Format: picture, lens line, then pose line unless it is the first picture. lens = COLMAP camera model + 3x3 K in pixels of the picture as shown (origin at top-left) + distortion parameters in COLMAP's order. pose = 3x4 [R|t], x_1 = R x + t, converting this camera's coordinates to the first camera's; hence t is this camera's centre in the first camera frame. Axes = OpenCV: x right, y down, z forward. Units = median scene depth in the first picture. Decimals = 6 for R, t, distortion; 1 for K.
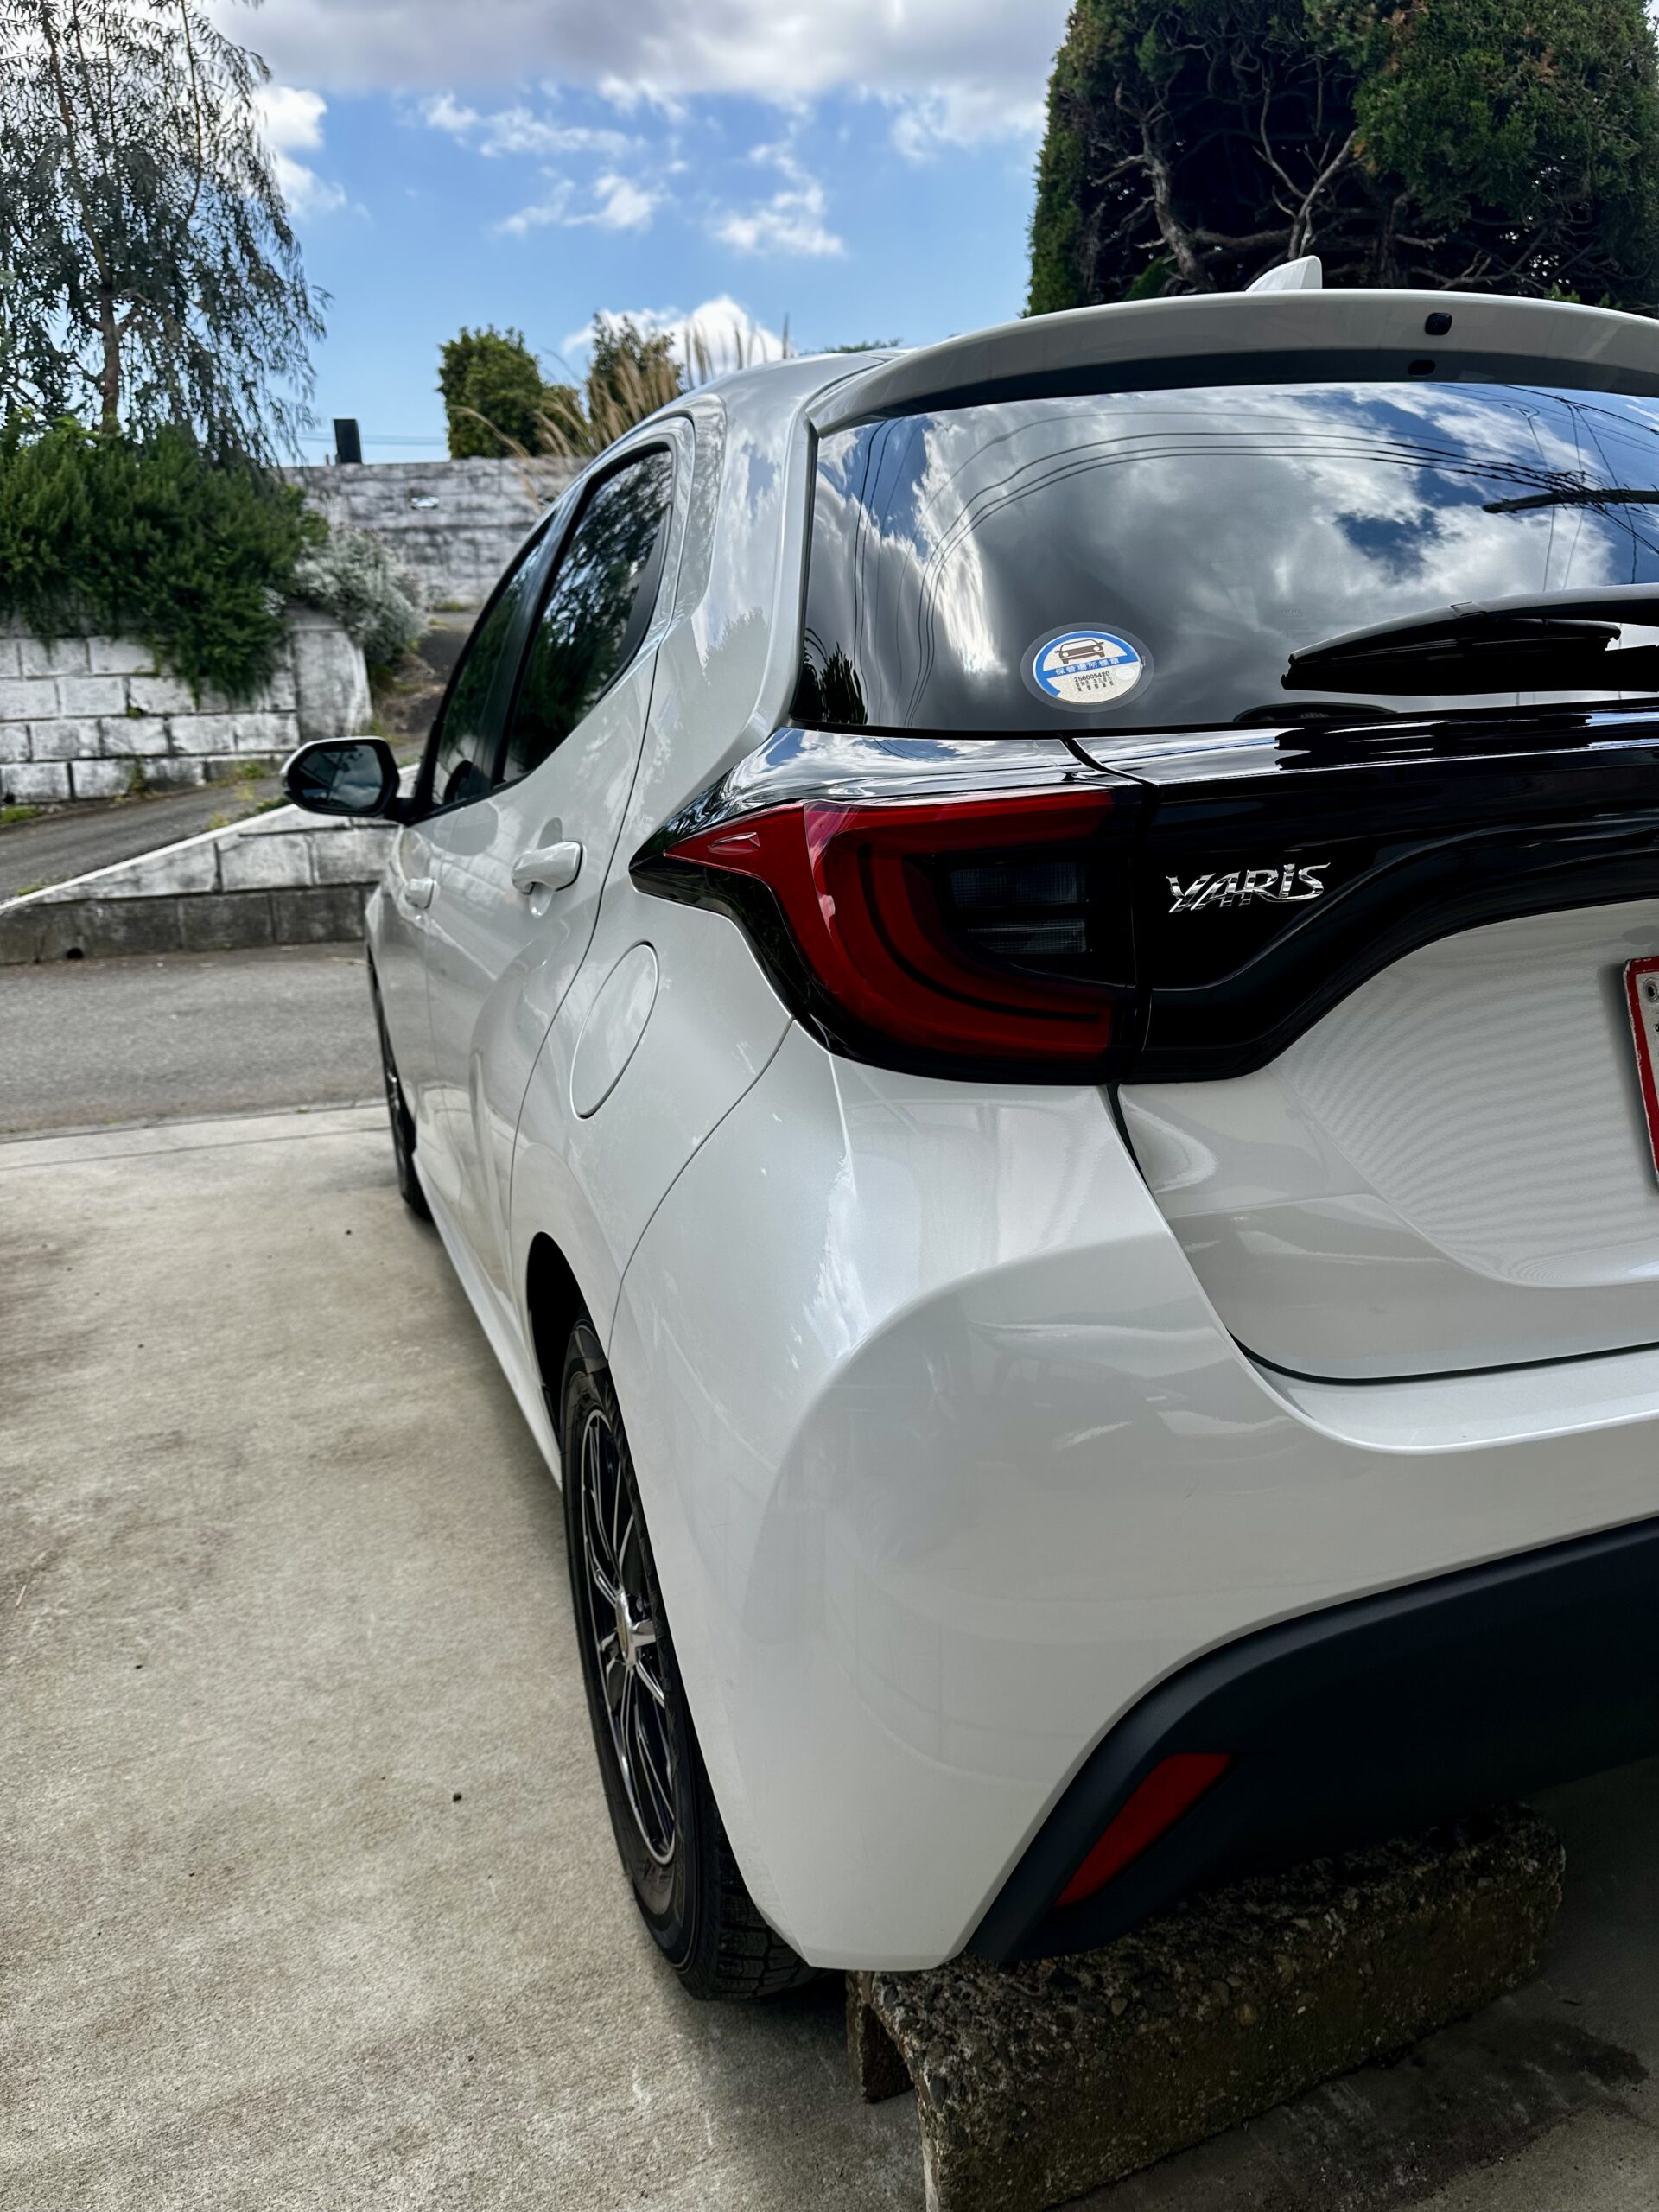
lens RADIAL K [[1578.6, 0, 840.2], [0, 1578.6, 1128.3], [0, 0, 1]] dist [-0.014681, -0.002294]
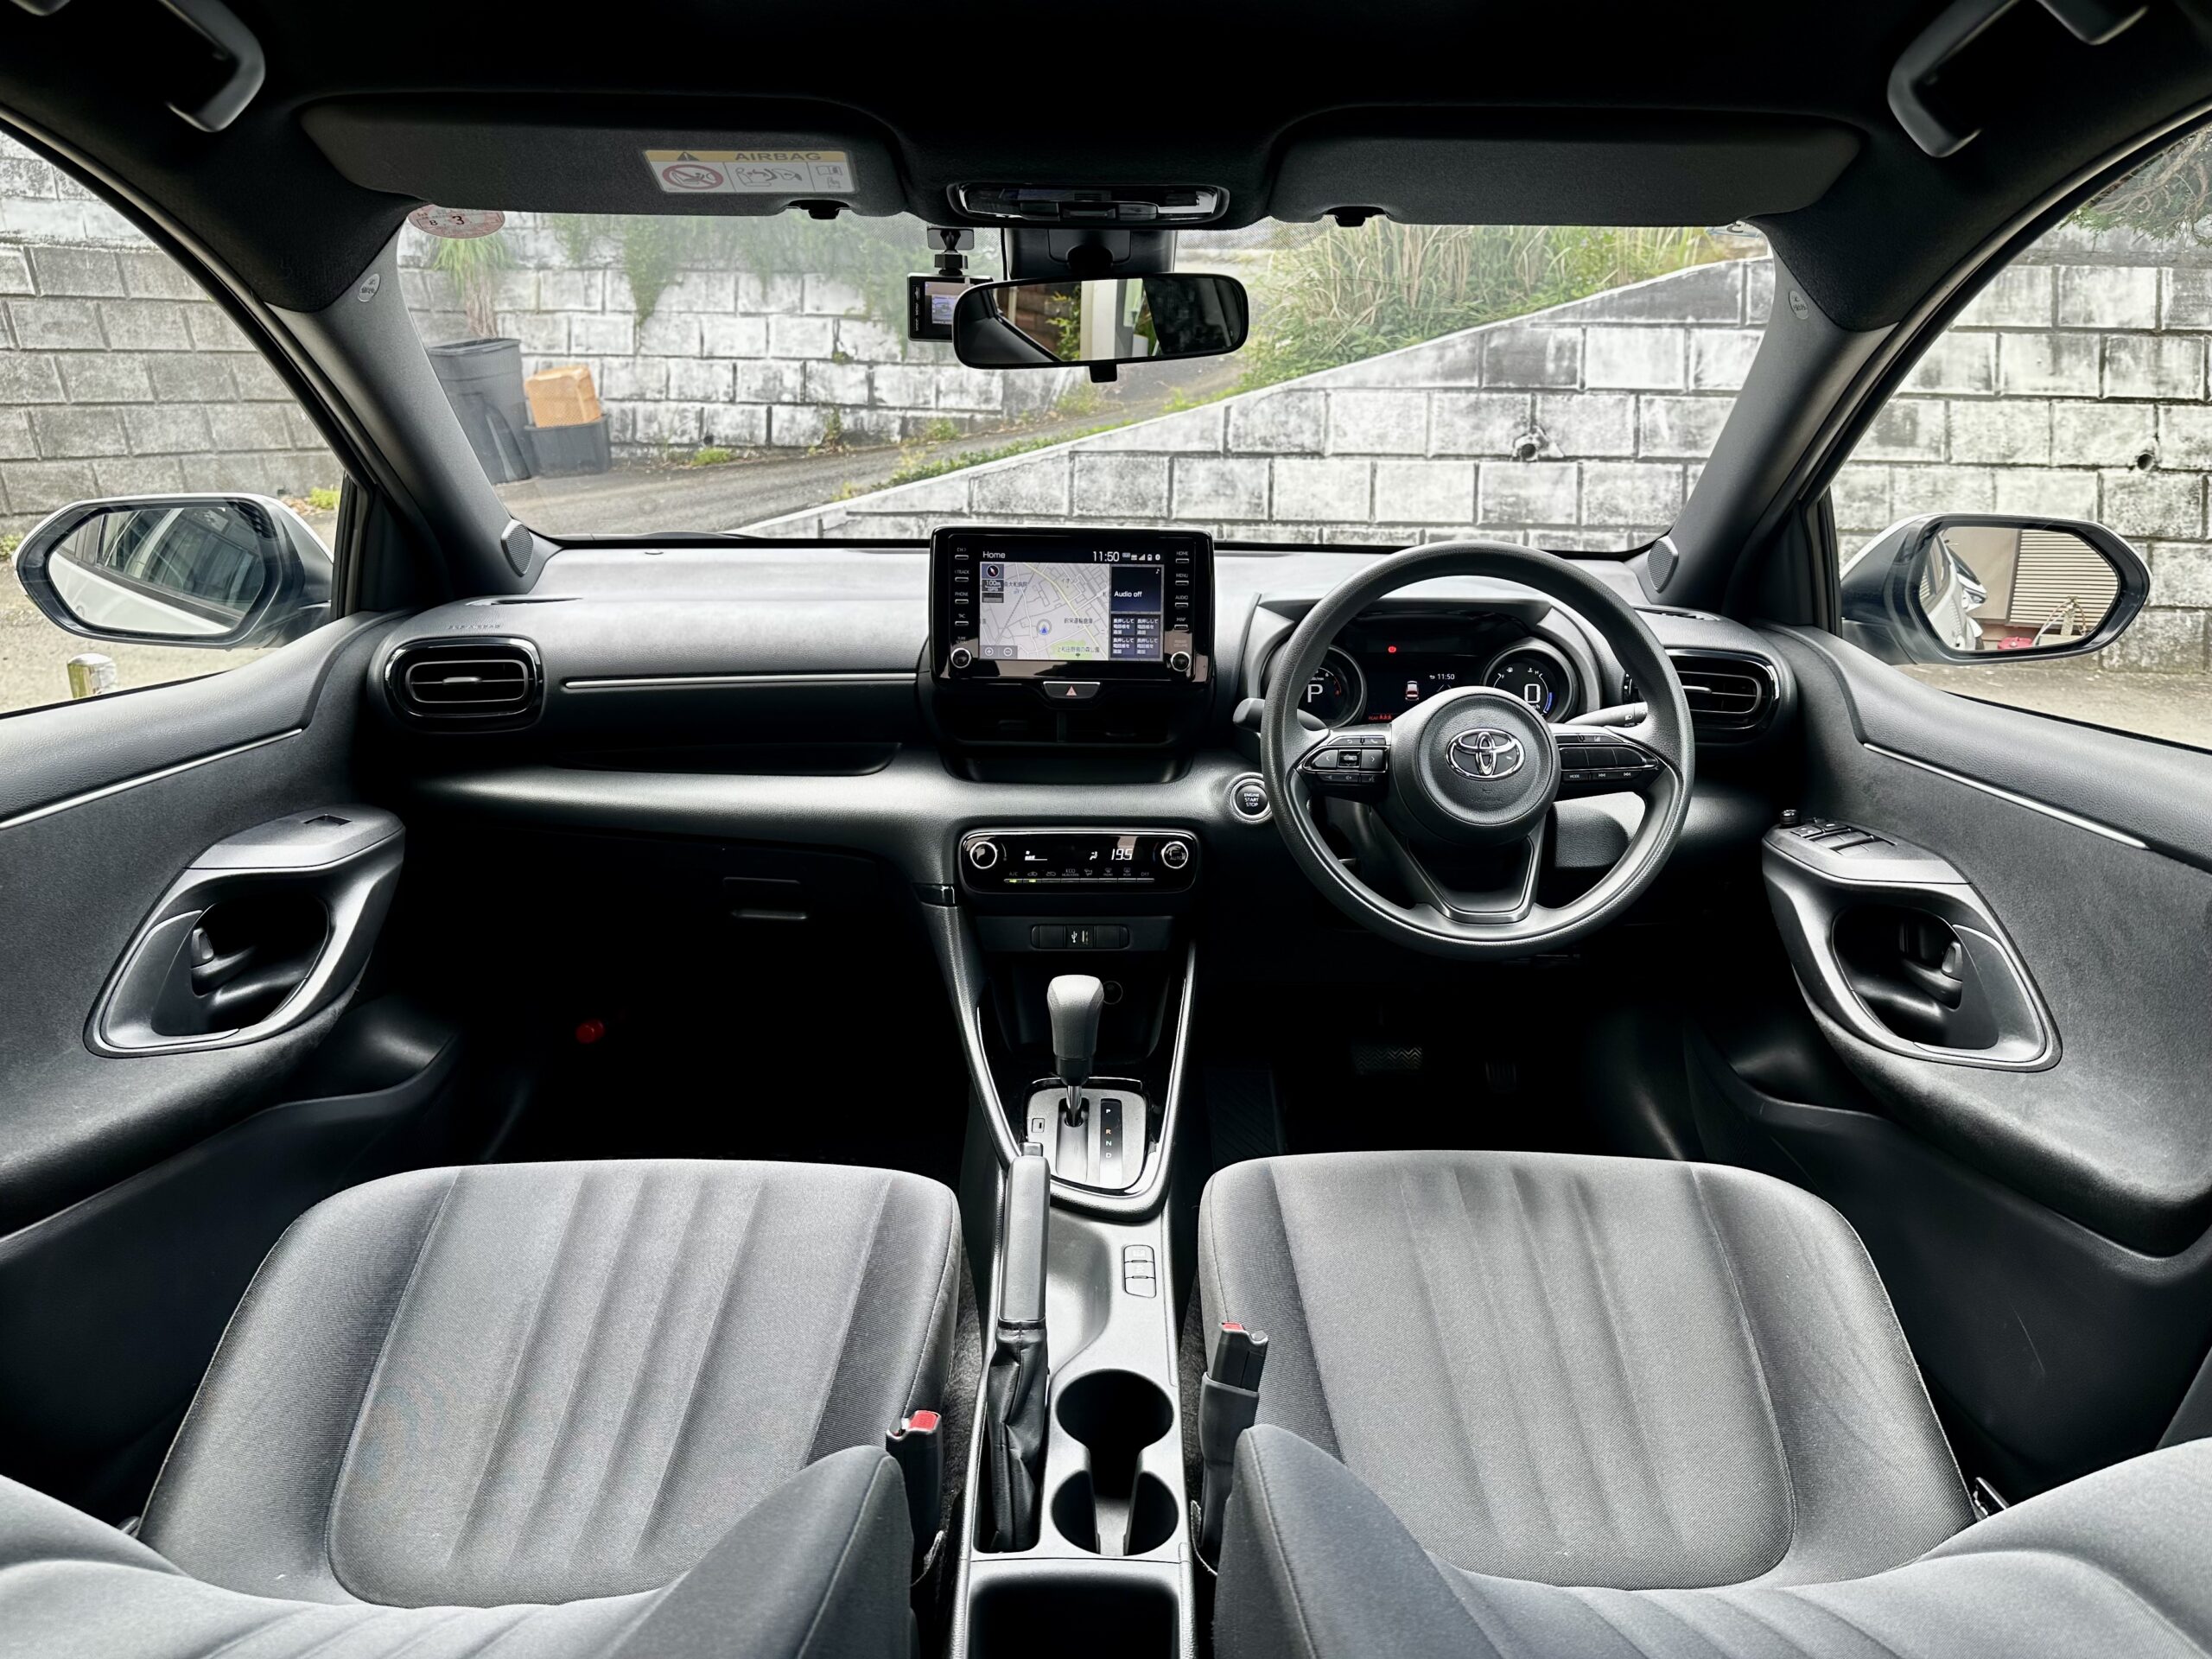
lens RADIAL K [[1578.6, 0, 1173.0], [0, 1578.6, 878.1], [0, 0, 1]] dist [-0.014681, -0.002294]
pose [[0.950593, 0.154276, -0.269390, 0.040612], [-0.140799, 0.987646, 0.068777, -0.050946], [0.276673, -0.027449, 0.960572, 0.145819]]
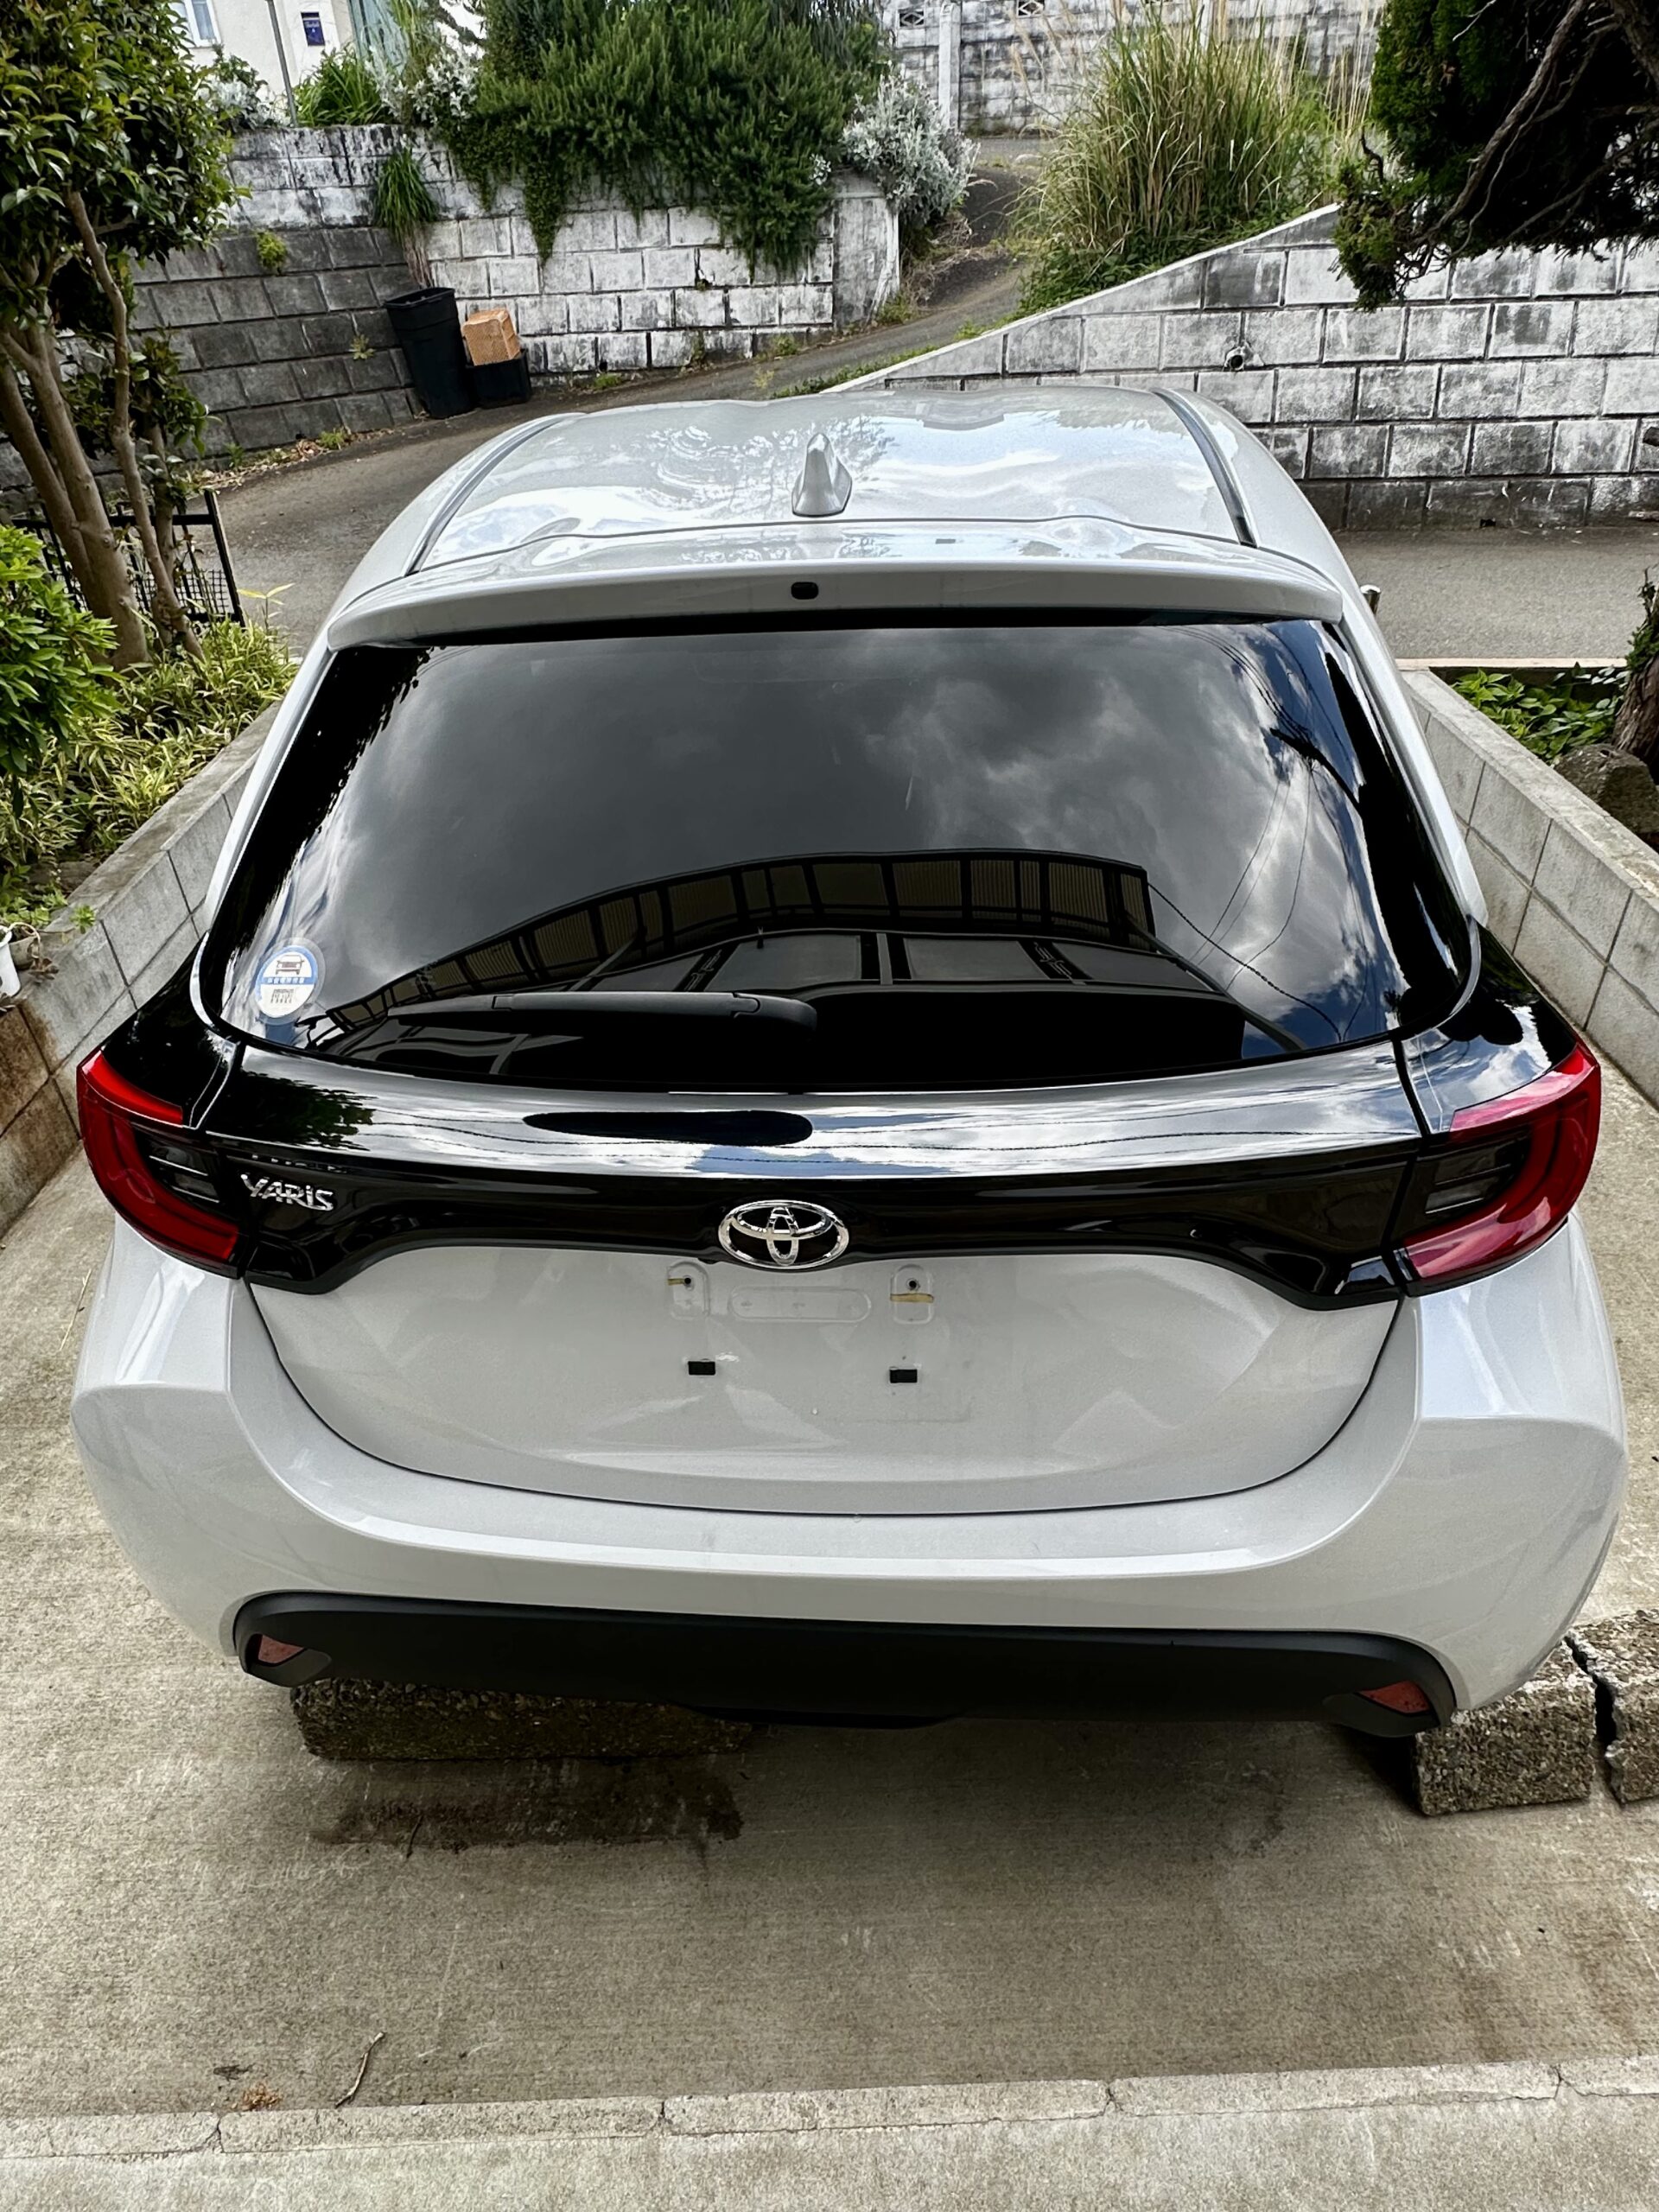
lens RADIAL K [[1300.1, 0, 797.2], [0, 1300.1, 1135.9], [0, 0, 1]] dist [-0.018416, 0.001568]
pose [[0.908593, 0.240730, -0.341332, 0.092312], [-0.098914, 0.917971, 0.384117, -0.060544], [0.405801, -0.315243, 0.857874, 0.013692]]
